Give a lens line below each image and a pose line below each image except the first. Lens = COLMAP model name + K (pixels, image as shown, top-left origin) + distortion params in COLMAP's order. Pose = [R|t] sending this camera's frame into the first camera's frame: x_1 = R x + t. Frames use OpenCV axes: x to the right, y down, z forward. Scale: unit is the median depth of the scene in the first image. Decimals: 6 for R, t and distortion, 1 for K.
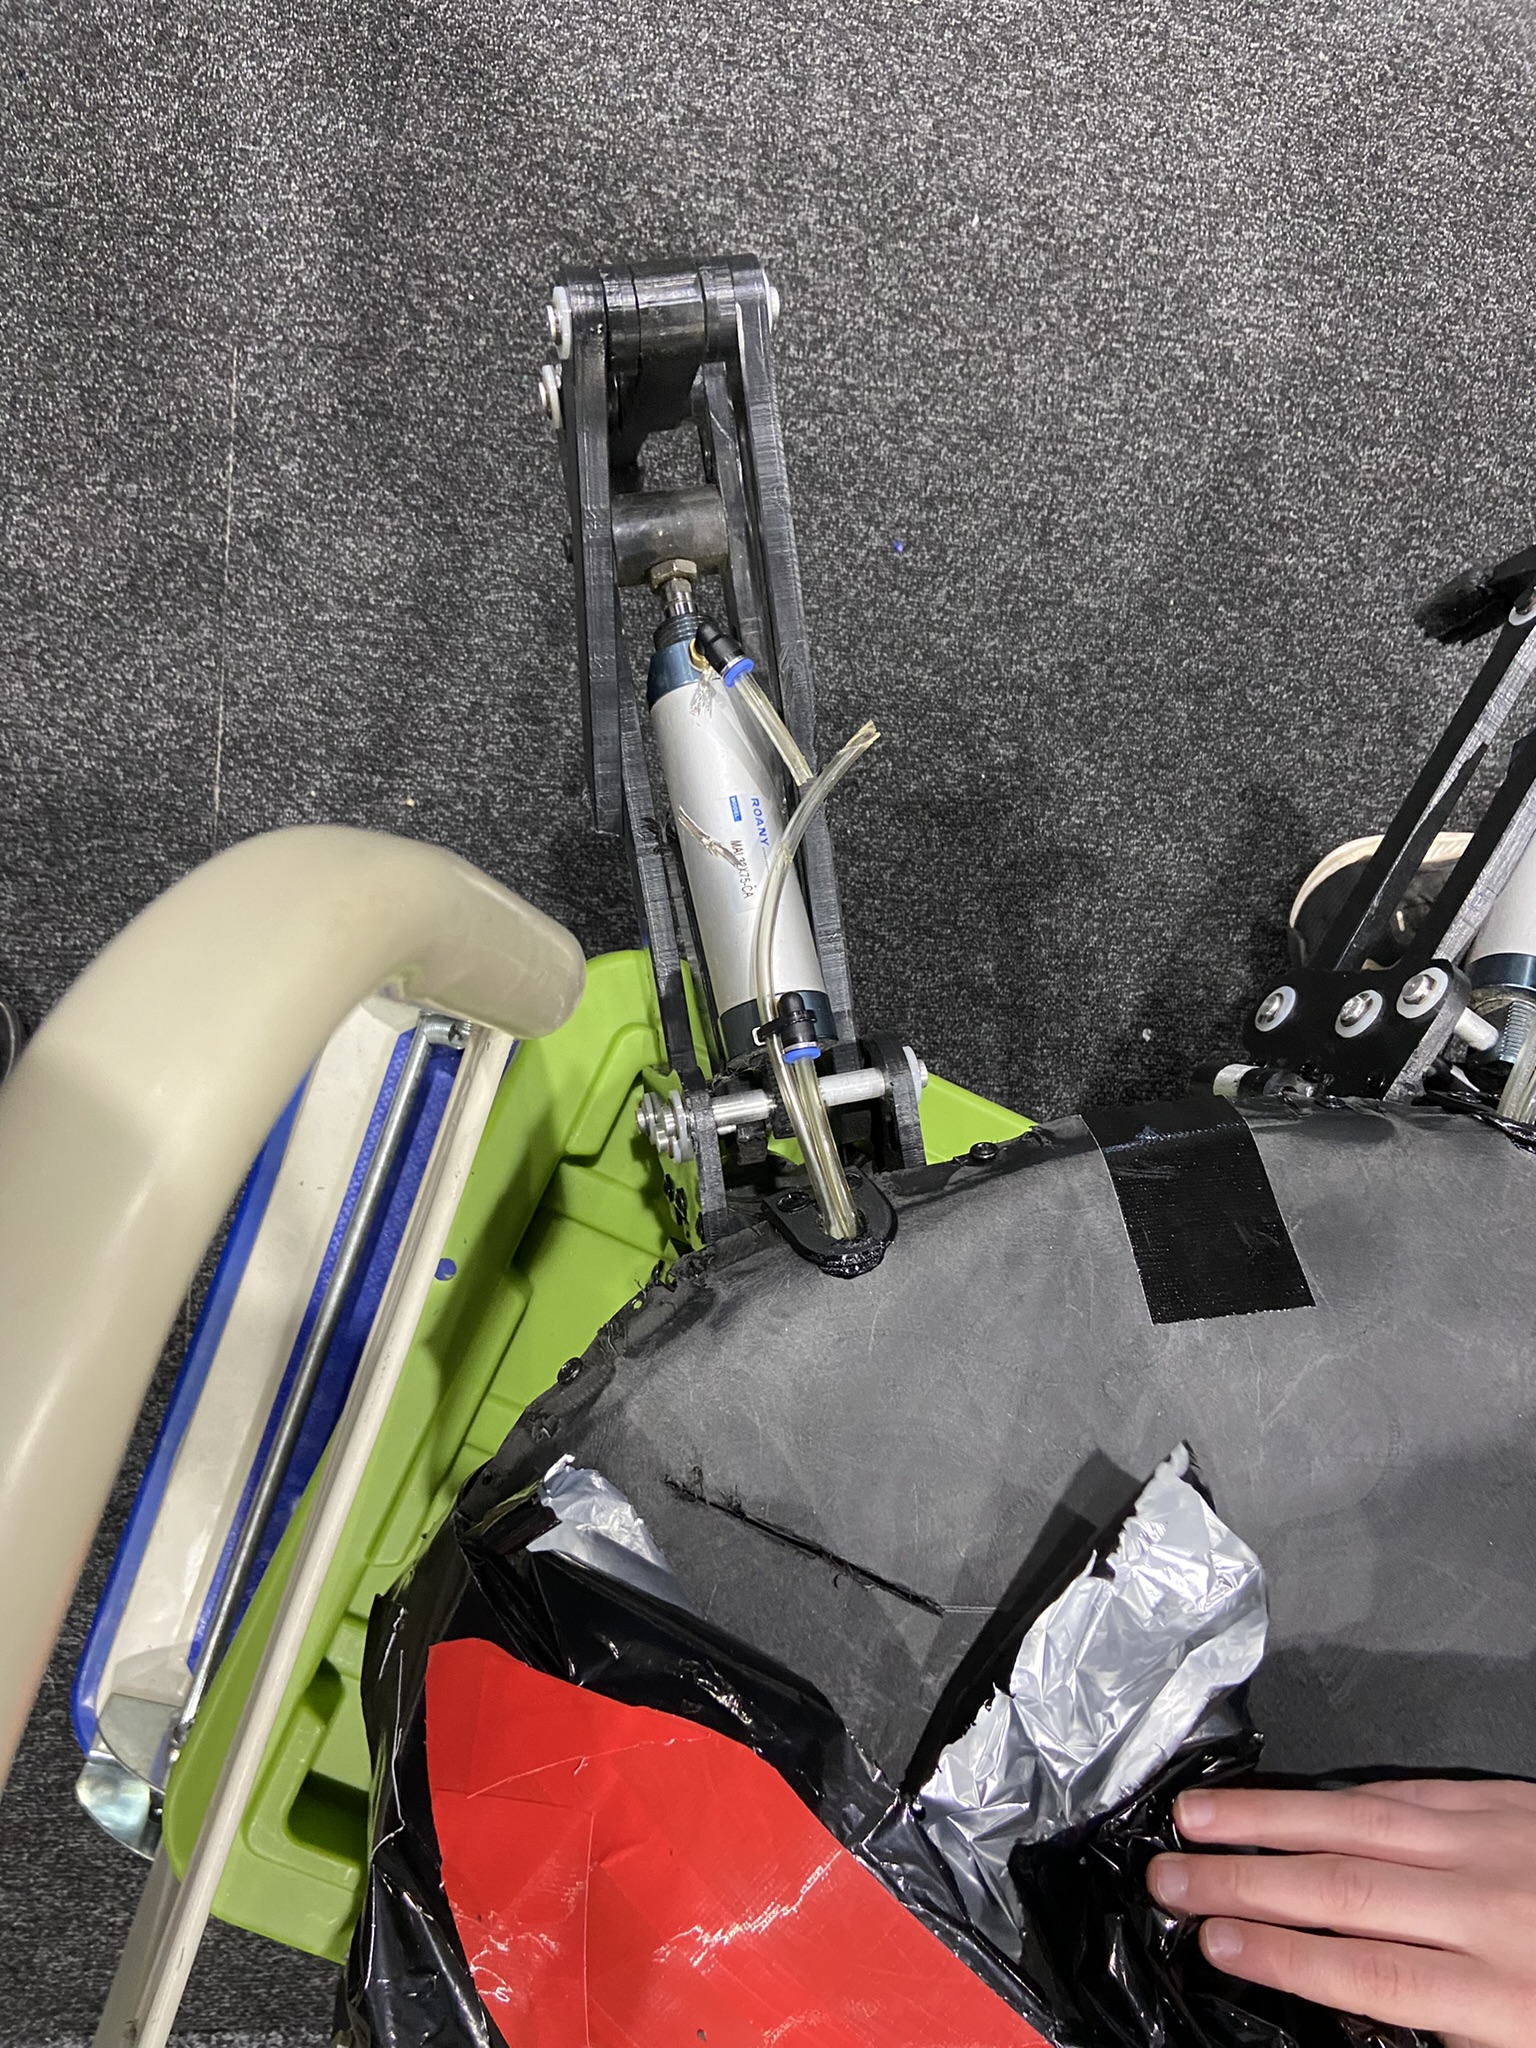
lens RADIAL K [[1535.3, 0, 748.3], [0, 1535.3, 1020.1], [0, 0, 1]] dist [0.131107, -0.175924]
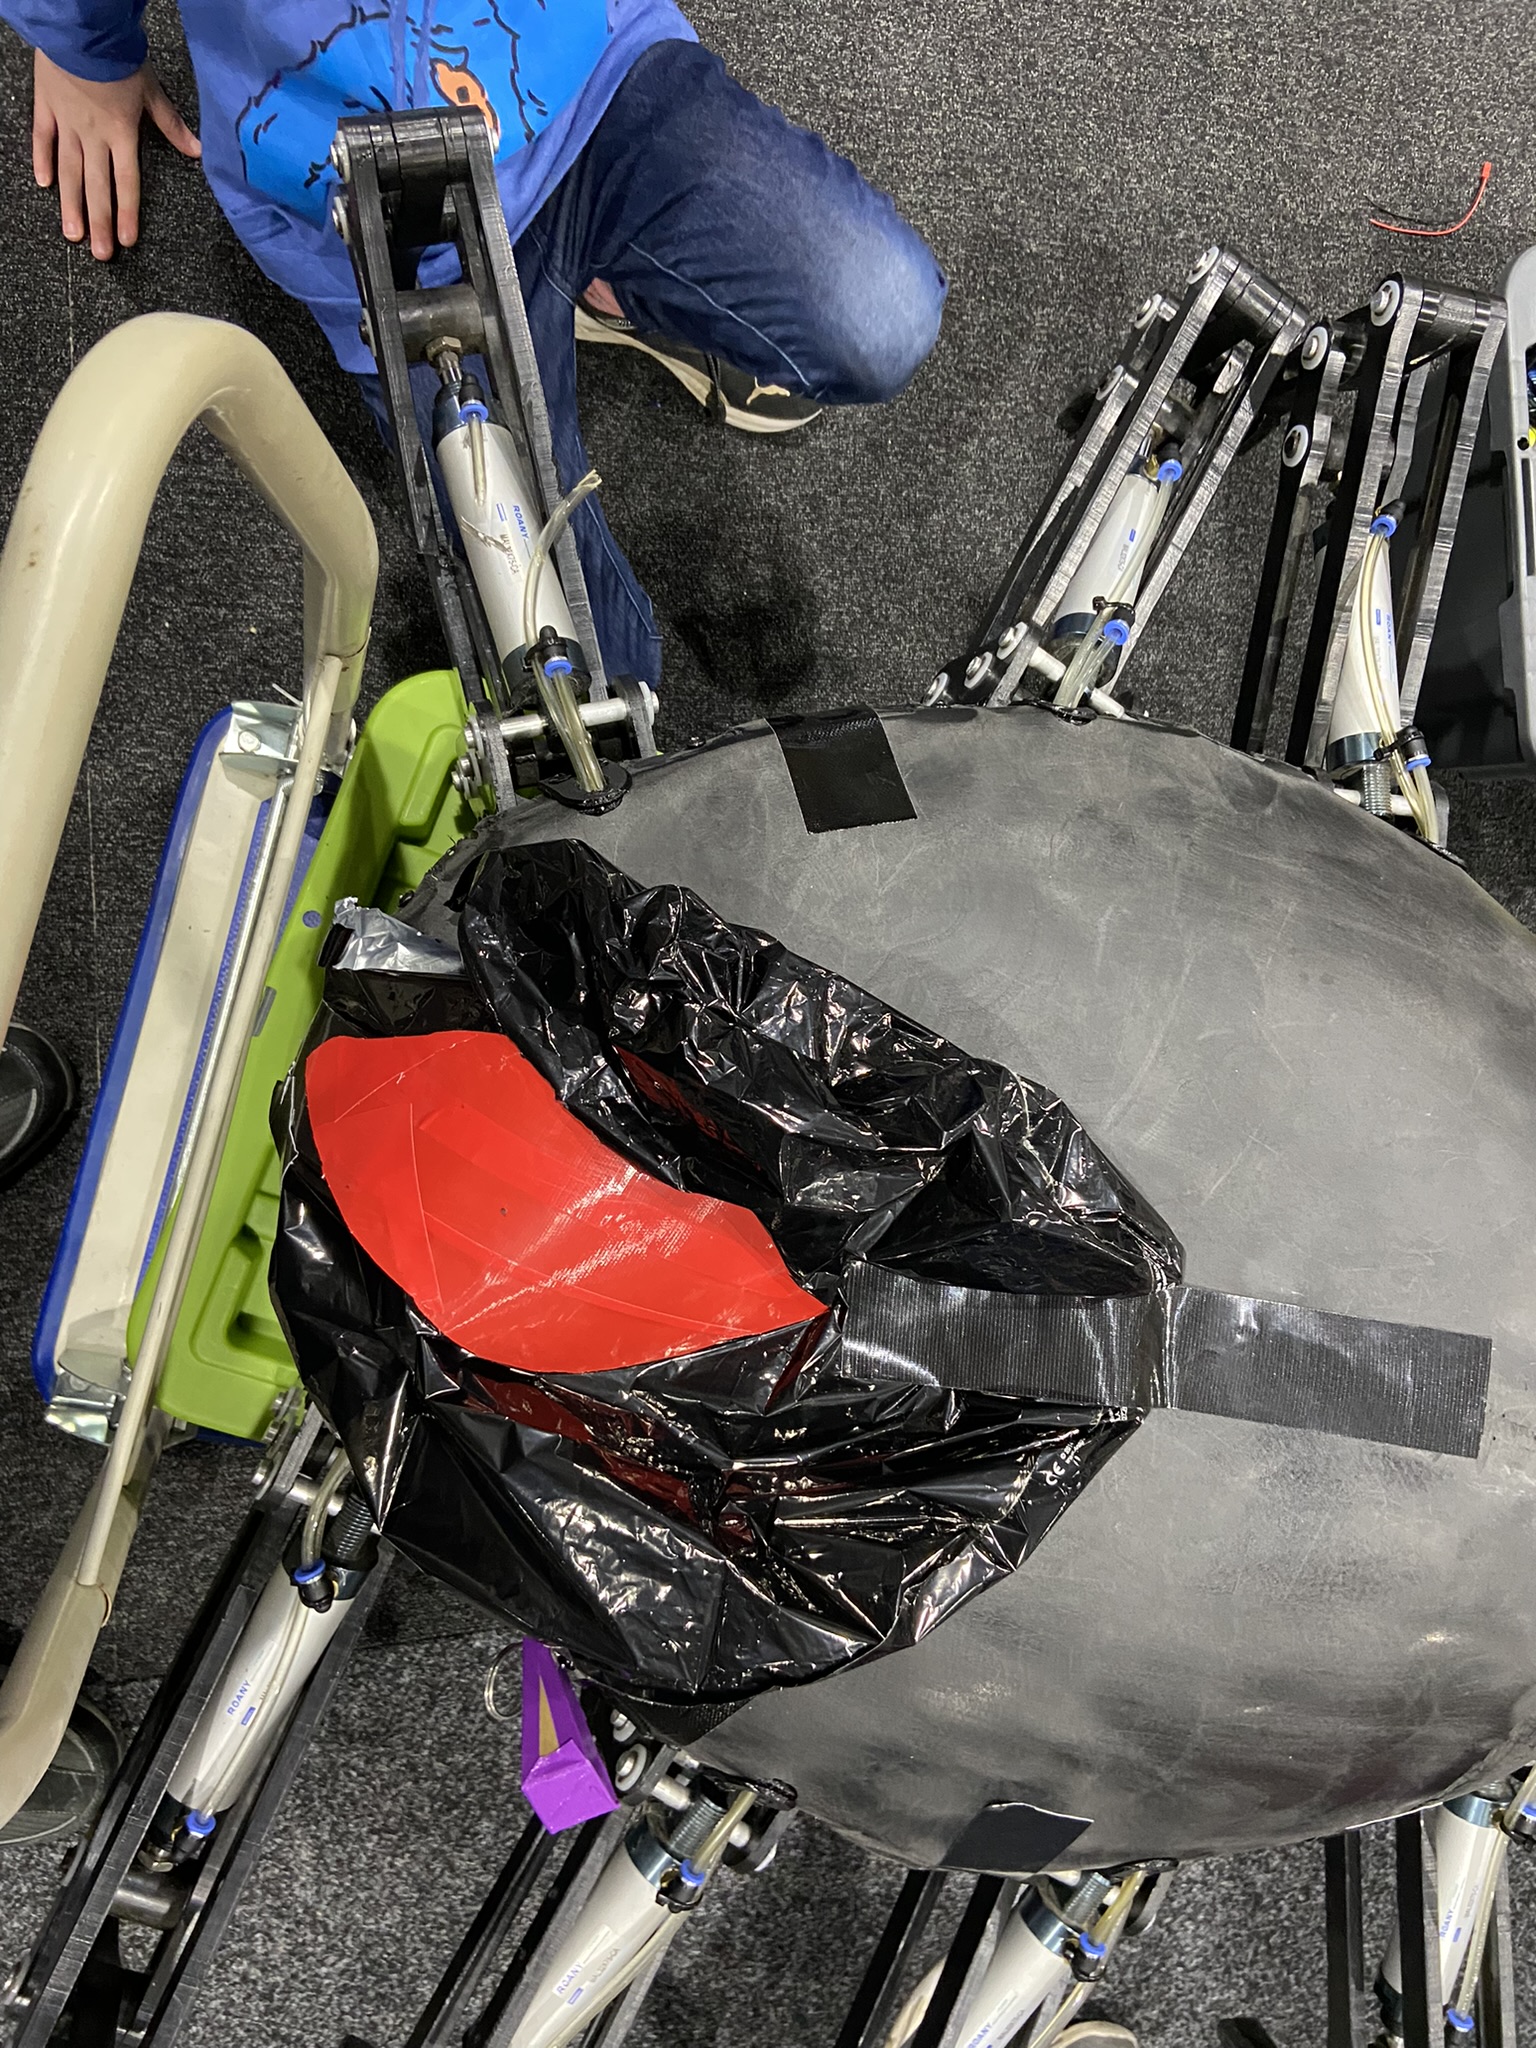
lens RADIAL K [[1560.8, 0, 768.0], [0, 1560.8, 1024.0], [0, 0, 1]] dist [0.134894, -0.188041]
pose [[0.992403, -0.079233, 0.094124, 0.028595], [0.077803, 0.996792, 0.018770, 0.151981], [-0.095309, -0.011305, 0.995384, -0.216482]]
